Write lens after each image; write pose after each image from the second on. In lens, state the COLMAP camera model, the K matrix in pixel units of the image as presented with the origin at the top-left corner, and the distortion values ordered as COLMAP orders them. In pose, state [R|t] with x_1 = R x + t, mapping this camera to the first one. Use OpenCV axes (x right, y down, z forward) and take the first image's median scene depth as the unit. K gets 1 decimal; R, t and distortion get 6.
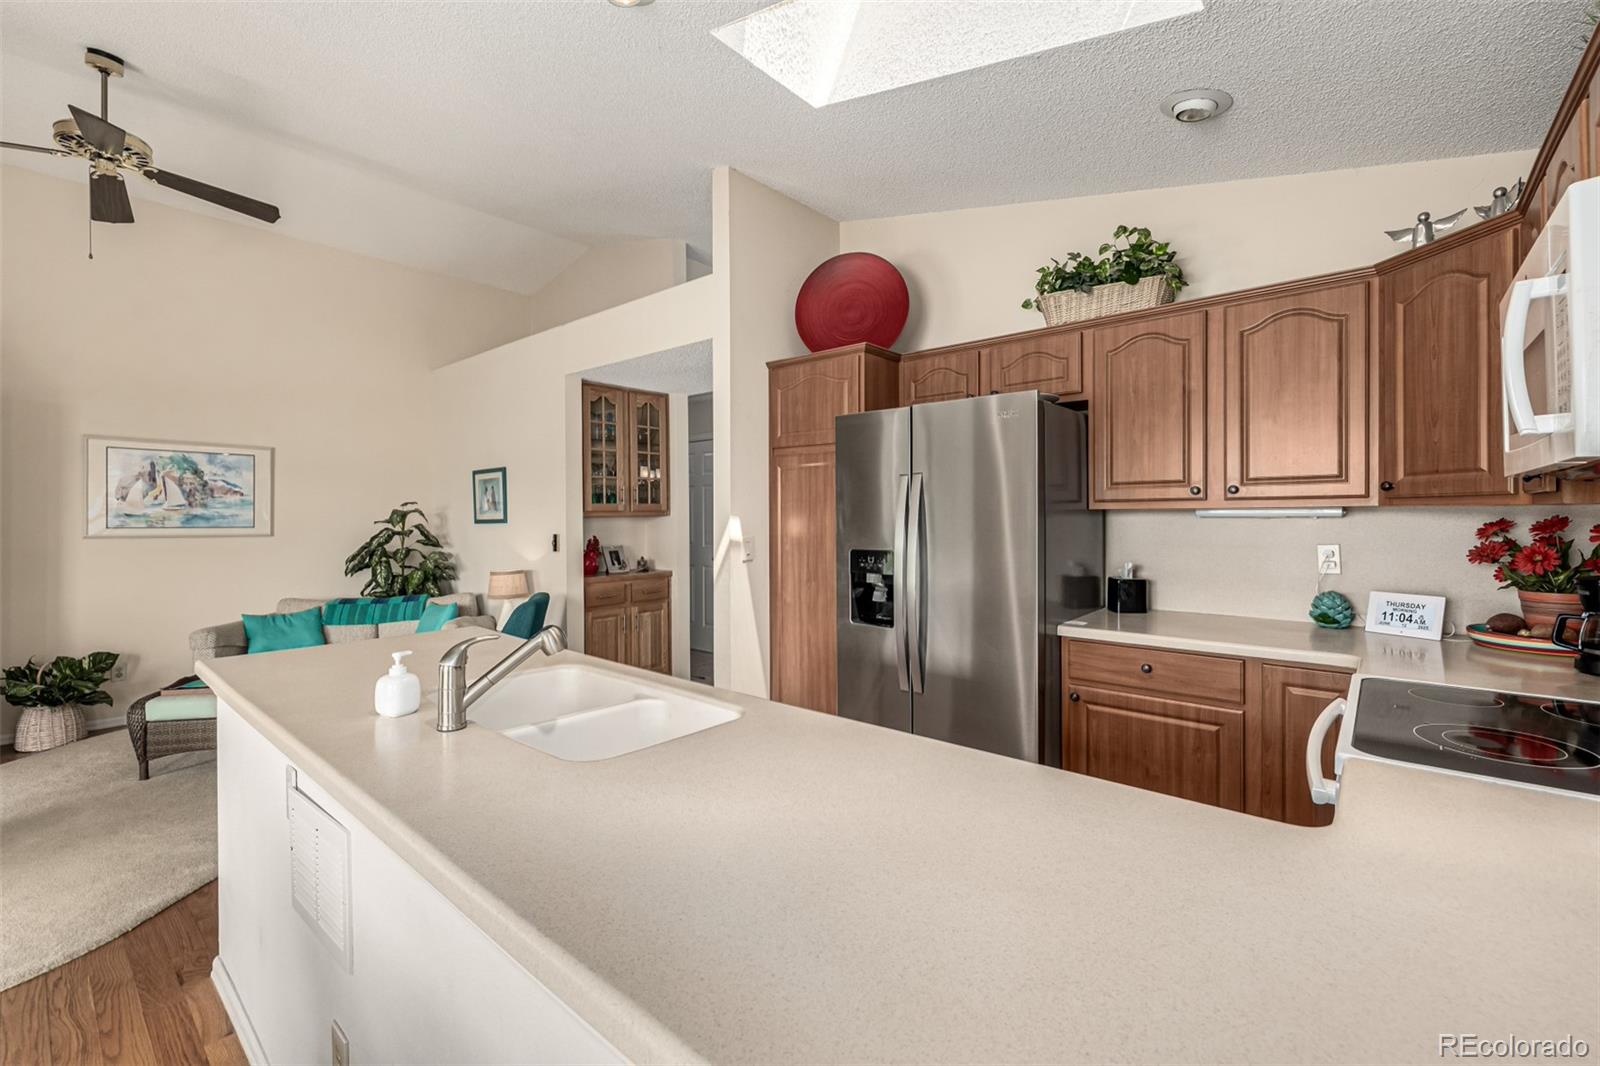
lens RADIAL K [[676.8, 0, 795.7], [0, 676.8, 524.9], [0, 0, 1]] dist [-0.000544, -0.000167]
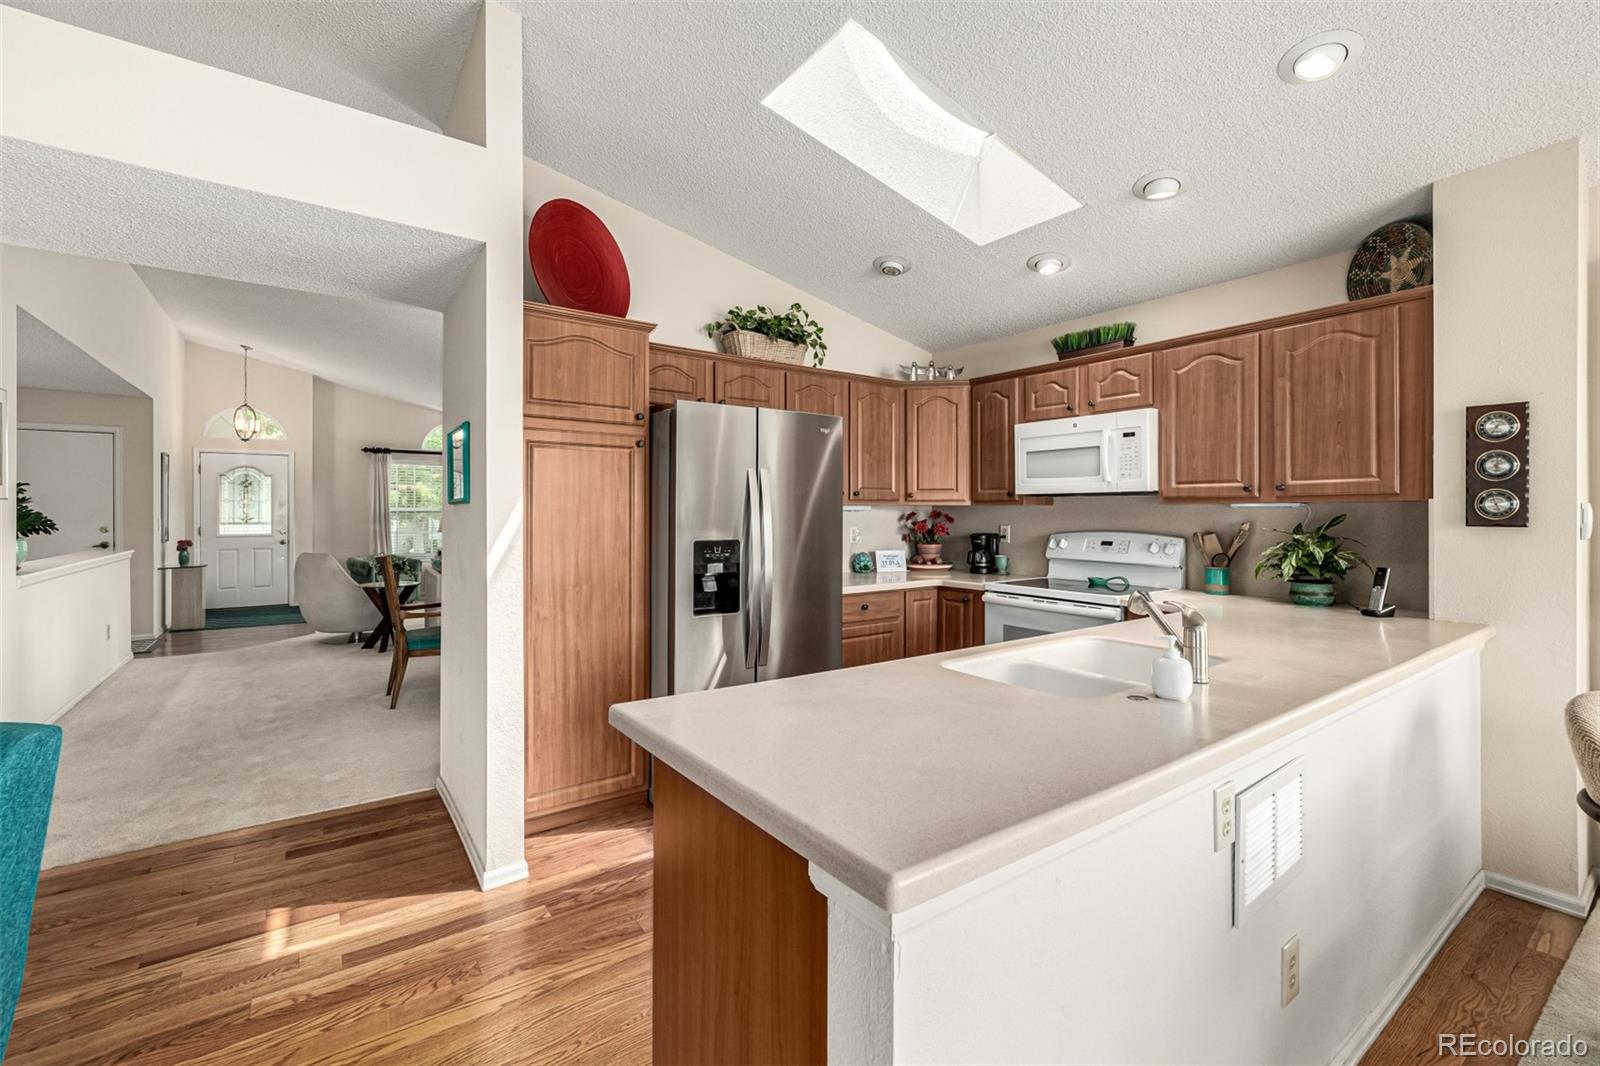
lens RADIAL K [[676.8, 0, 790.0], [0, 676.8, 514.3], [0, 0, 1]] dist [-0.000544, -0.000167]
pose [[0.236240, 0.002526, 0.971691, -0.940235], [0.009129, 0.999947, -0.004819, 0.004600], [-0.971652, 0.010009, 0.236205, 0.724463]]
